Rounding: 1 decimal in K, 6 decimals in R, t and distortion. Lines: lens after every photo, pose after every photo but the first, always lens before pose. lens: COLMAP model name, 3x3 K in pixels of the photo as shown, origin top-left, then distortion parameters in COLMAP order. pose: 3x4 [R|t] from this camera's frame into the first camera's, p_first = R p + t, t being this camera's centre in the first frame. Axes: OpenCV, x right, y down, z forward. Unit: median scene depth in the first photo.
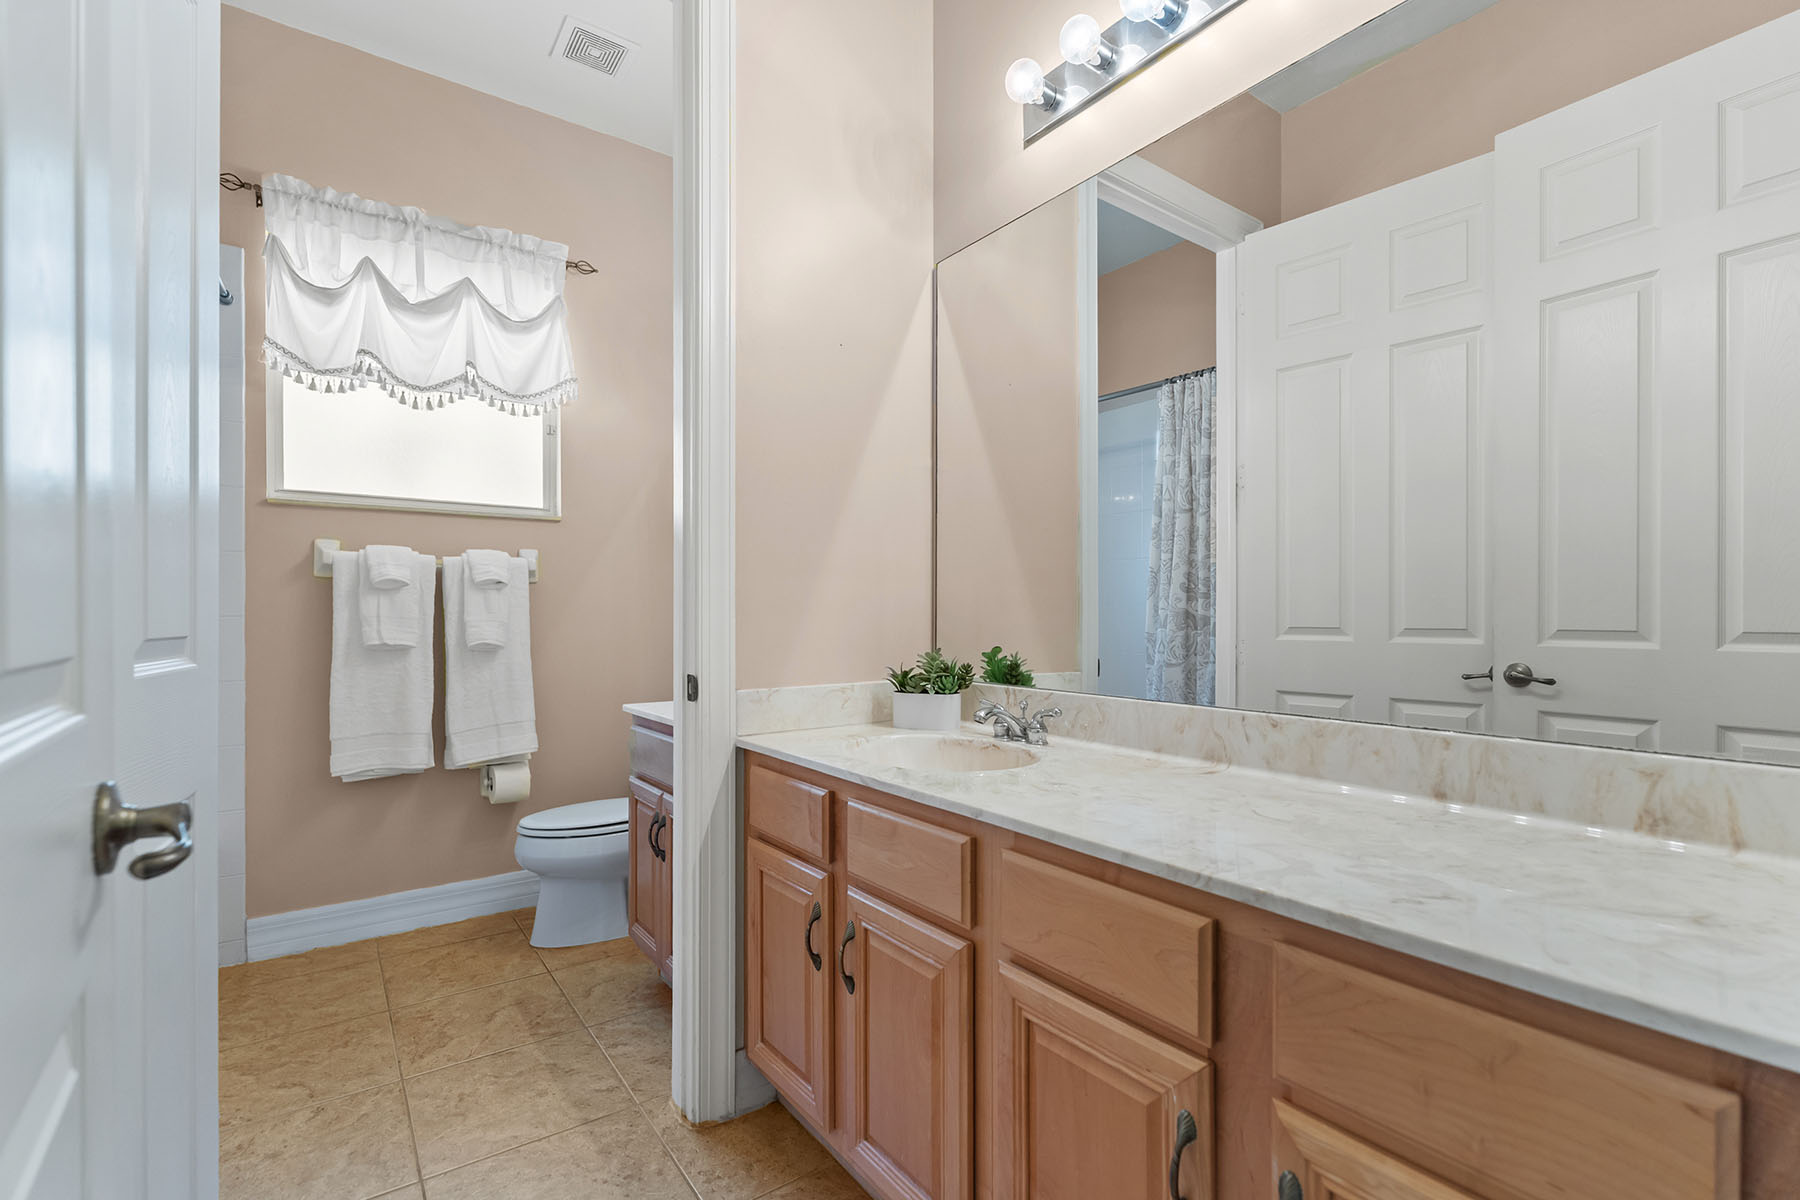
lens RADIAL K [[820.5, 0, 903.3], [0, 820.5, 606.3], [0, 0, 1]] dist [-0.003028, -0.000074]
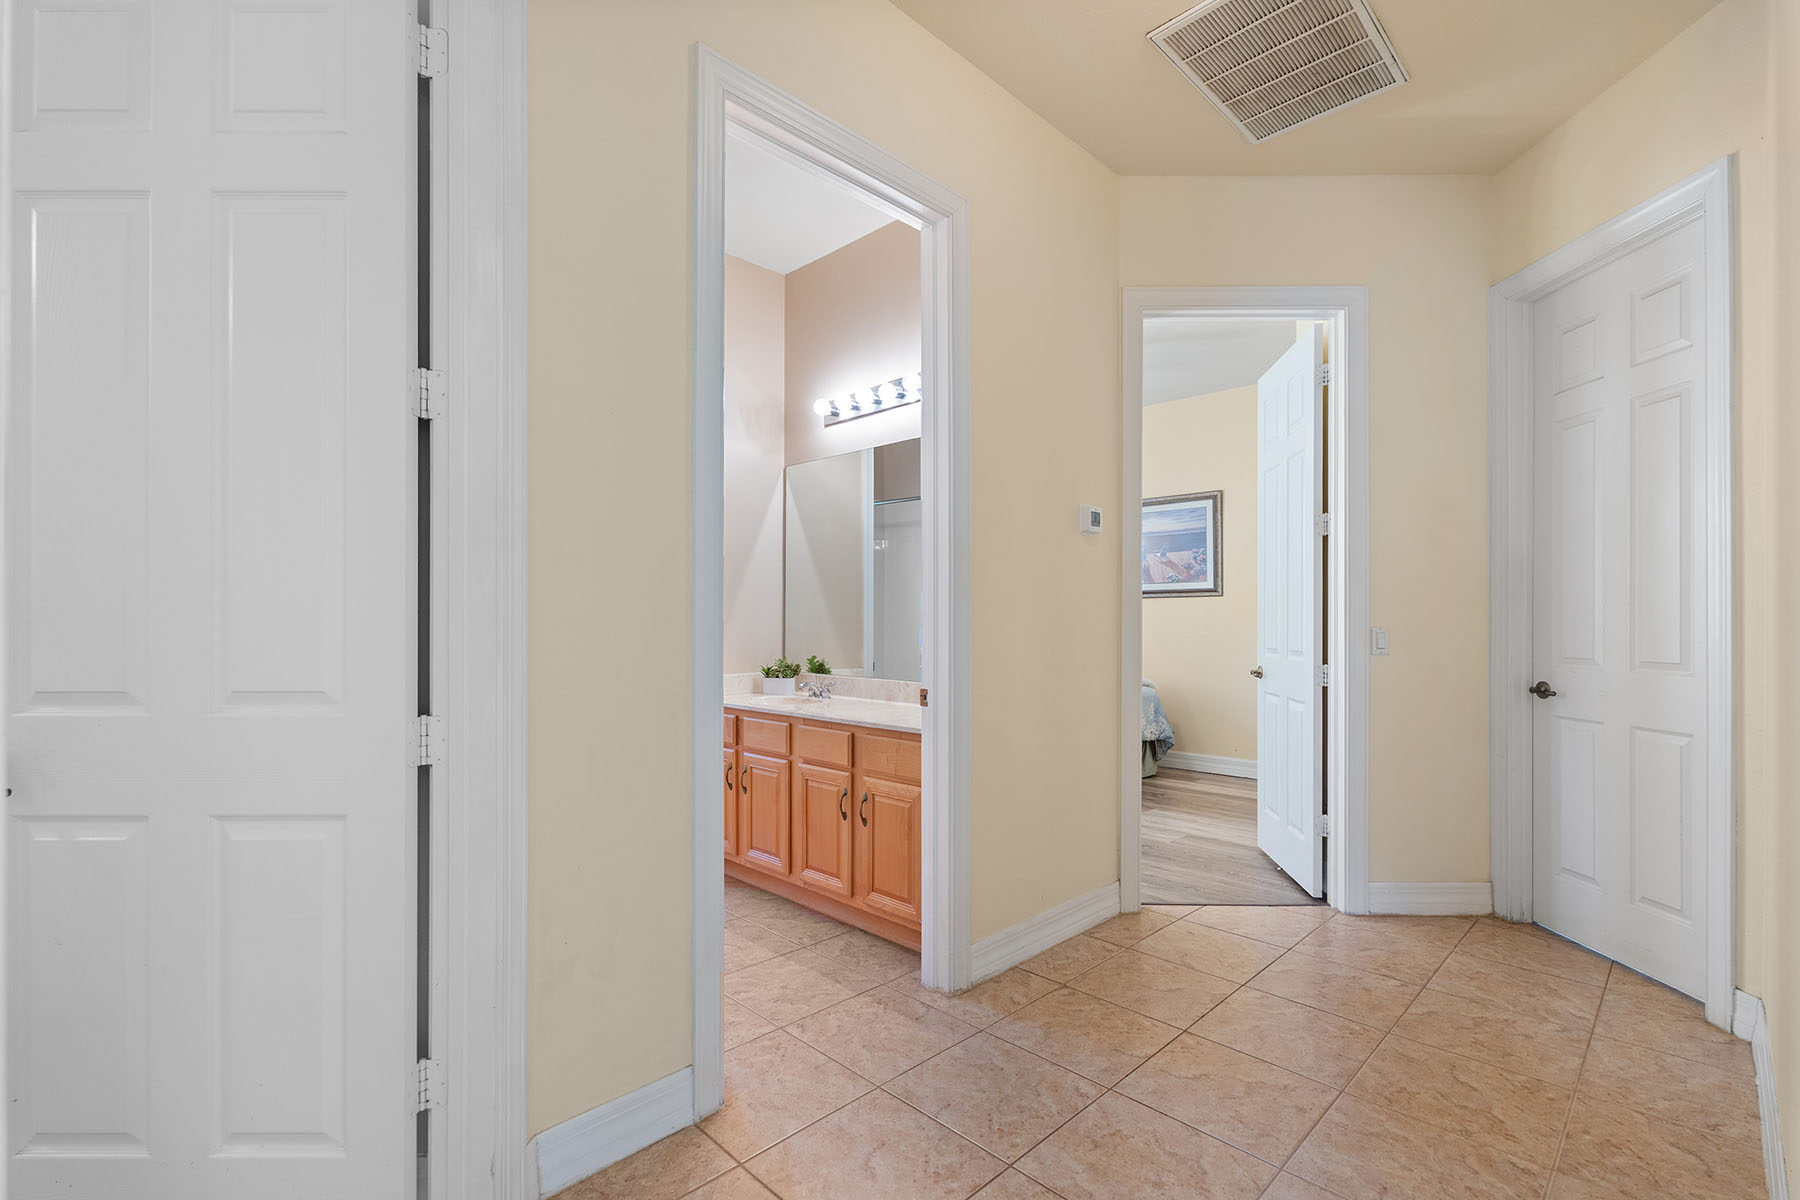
lens RADIAL K [[820.5, 0, 901.6], [0, 820.5, 613.7], [0, 0, 1]] dist [-0.003028, -0.000074]
pose [[0.988658, 0.003901, 0.150132, 0.026760], [-0.003971, 0.999992, 0.000163, -0.072876], [-0.150130, -0.000757, 0.988666, -1.345668]]
